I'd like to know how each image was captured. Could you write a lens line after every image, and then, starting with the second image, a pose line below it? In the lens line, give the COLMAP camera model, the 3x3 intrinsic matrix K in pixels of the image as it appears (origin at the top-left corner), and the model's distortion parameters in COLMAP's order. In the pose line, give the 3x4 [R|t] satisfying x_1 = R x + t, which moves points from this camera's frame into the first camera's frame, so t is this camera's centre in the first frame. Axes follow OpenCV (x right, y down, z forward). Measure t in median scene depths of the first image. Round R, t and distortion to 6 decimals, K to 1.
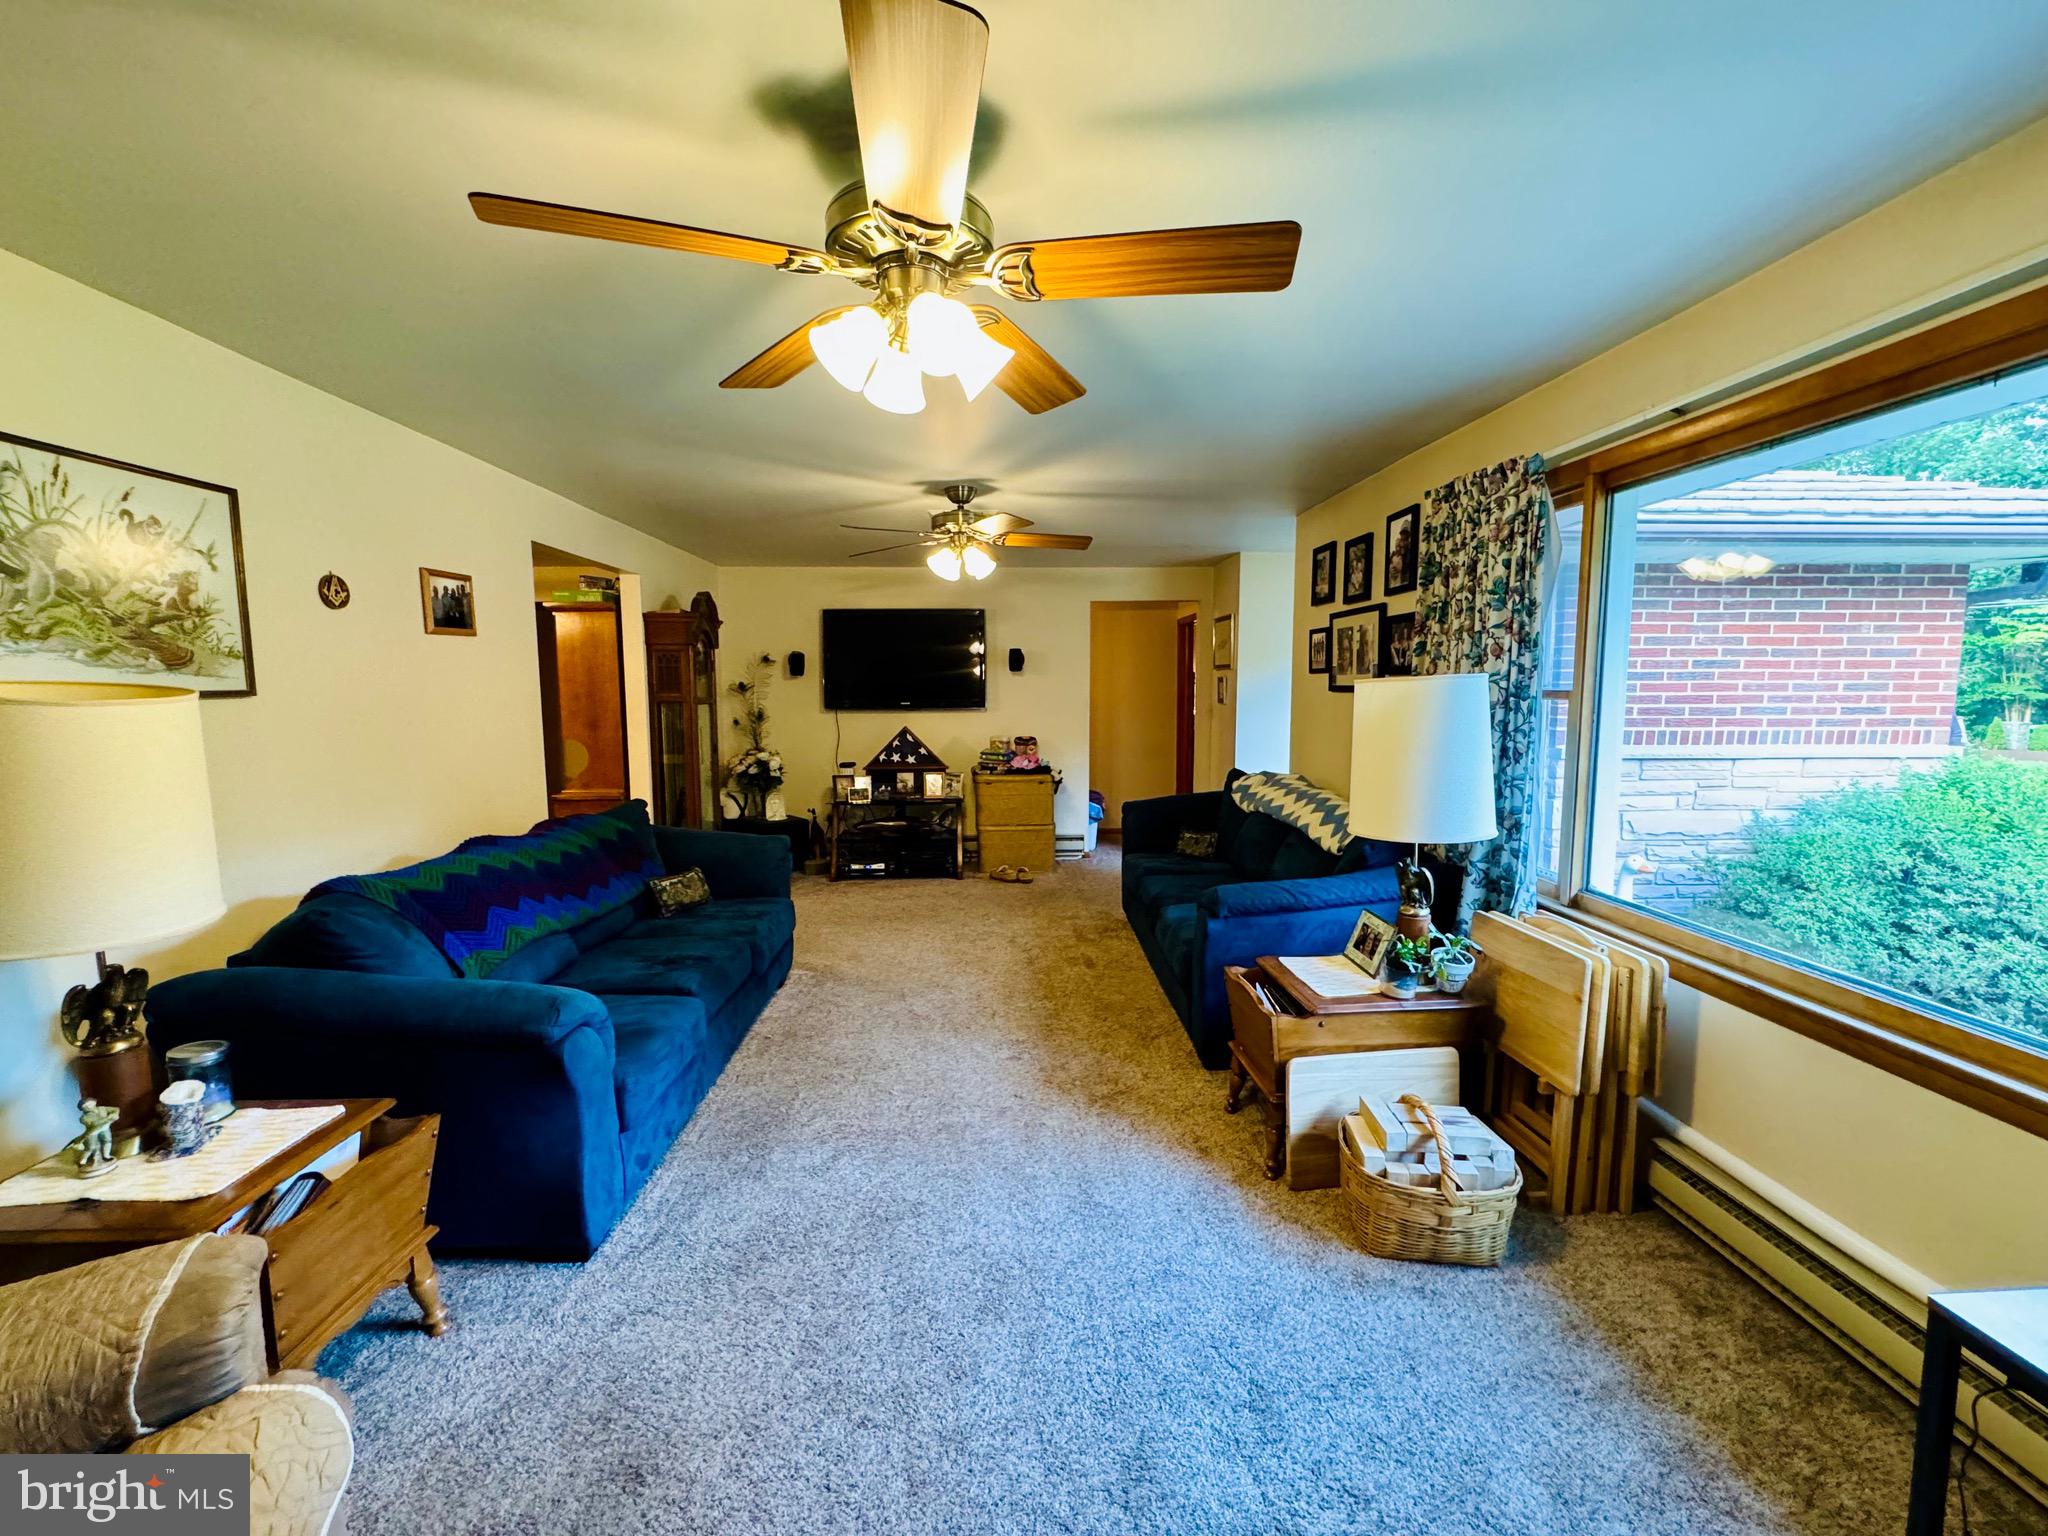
lens RADIAL K [[816.0, 0, 1022.7], [0, 816.0, 766.0], [0, 0, 1]] dist [0.002703, 0.000322]
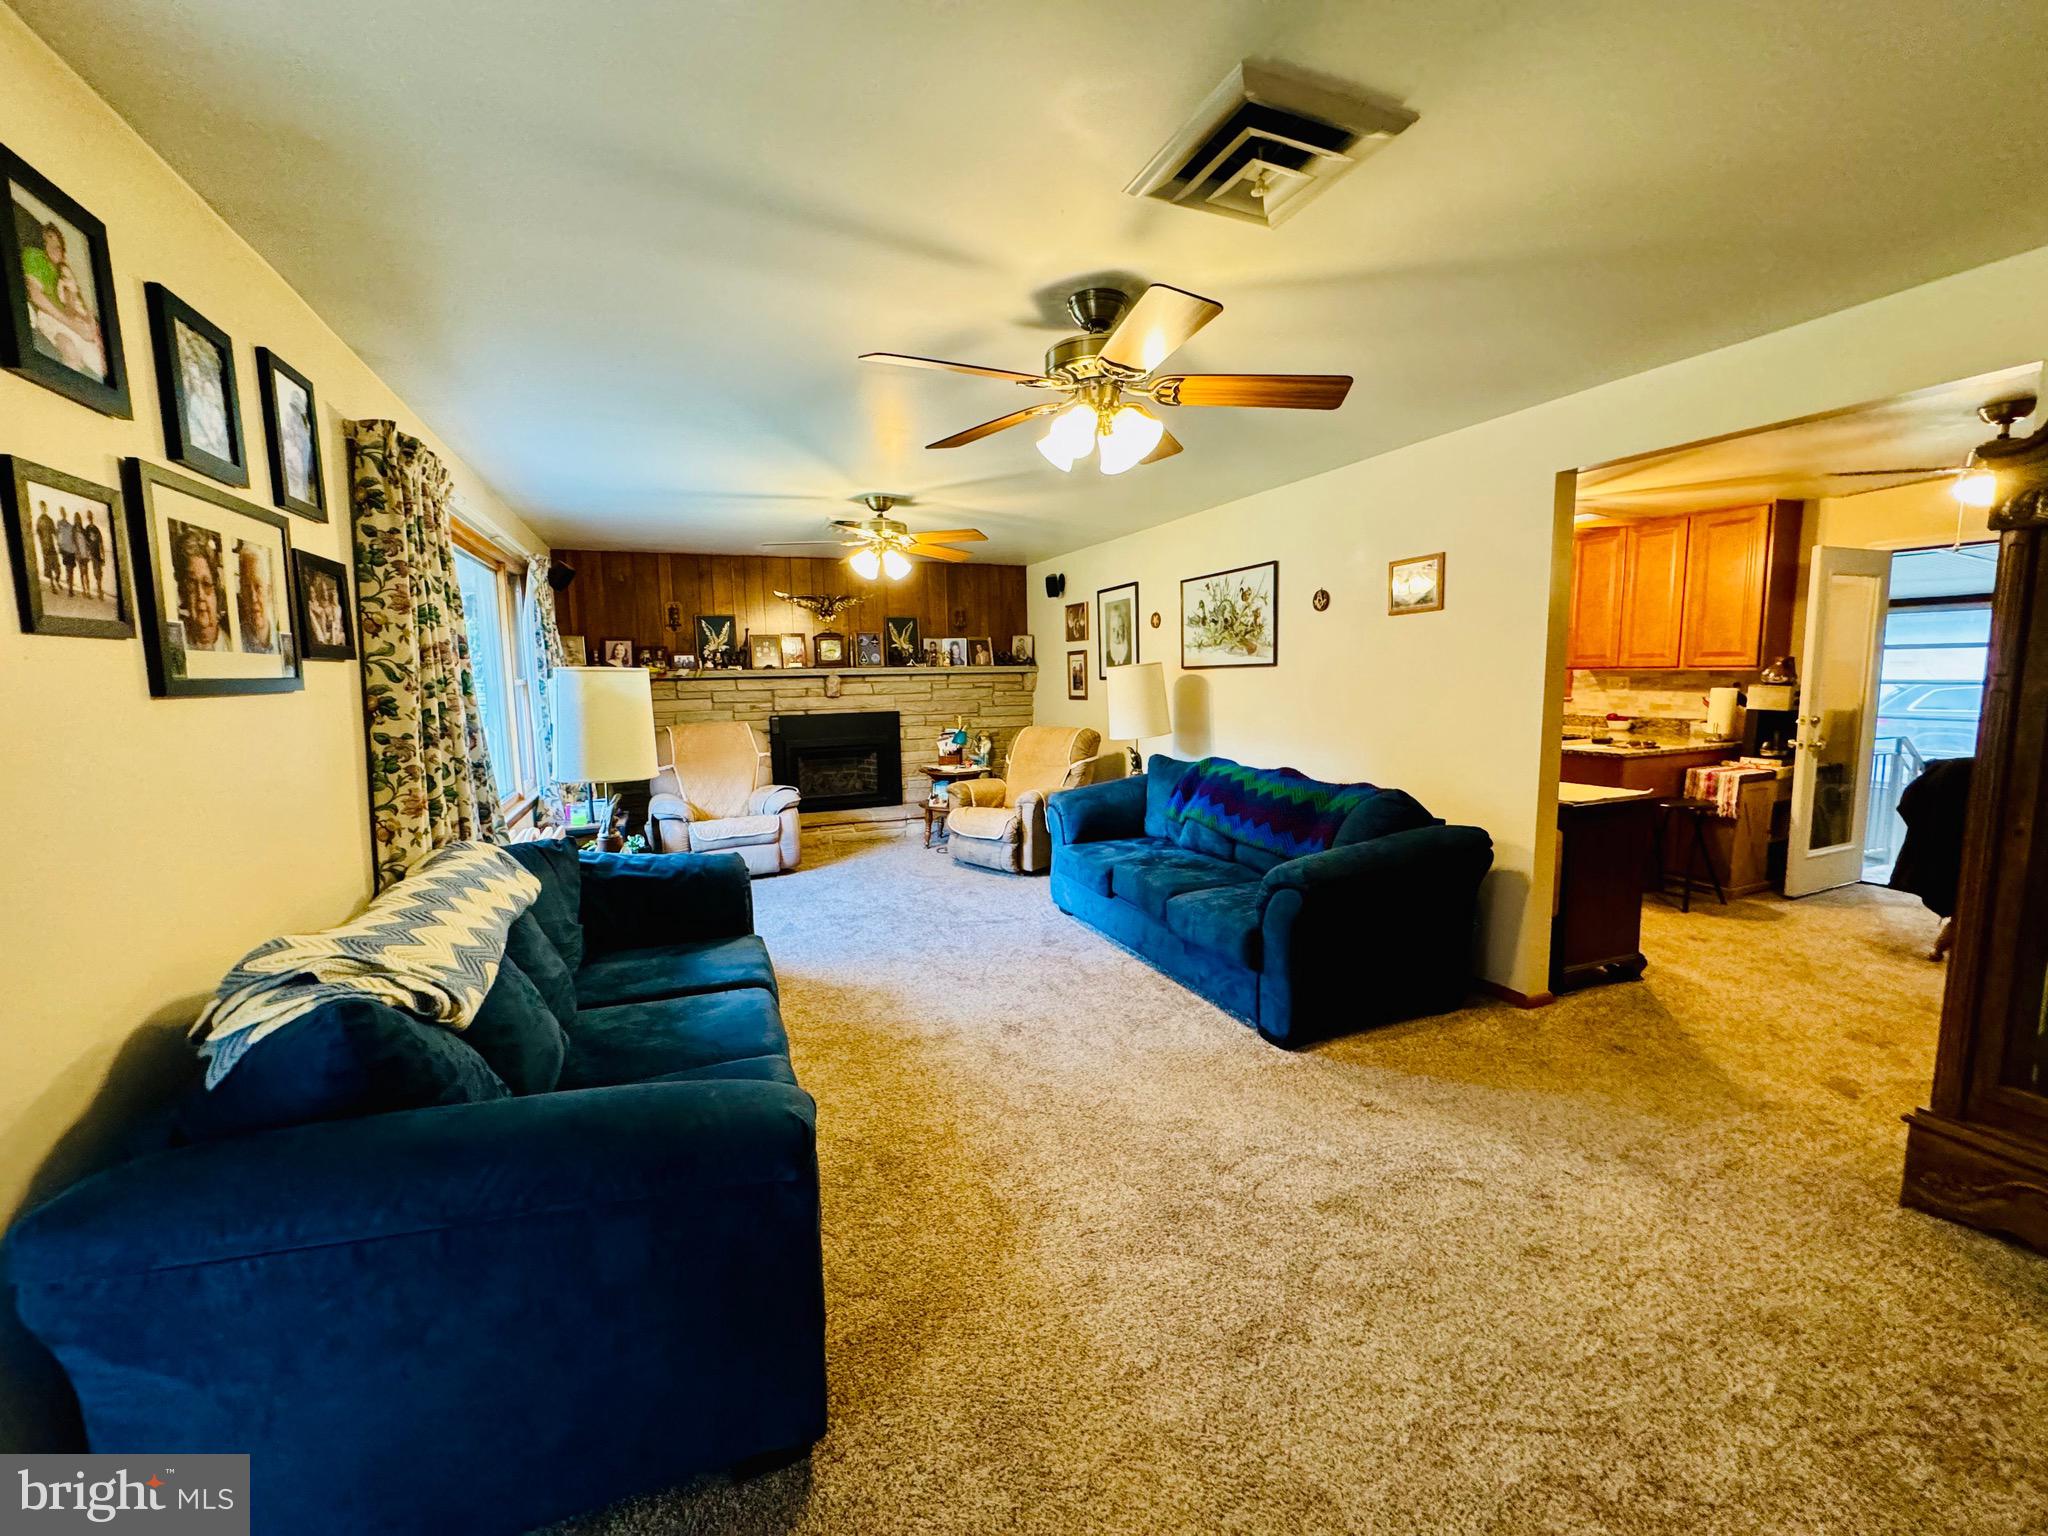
lens RADIAL K [[816.0, 0, 1020.1], [0, 816.0, 758.9], [0, 0, 1]] dist [0.002703, 0.000322]
pose [[-0.938365, 0.053649, -0.341457, 0.299550], [-0.018639, 0.978589, 0.204978, -0.268669], [0.345143, 0.198709, -0.917274, 2.729482]]
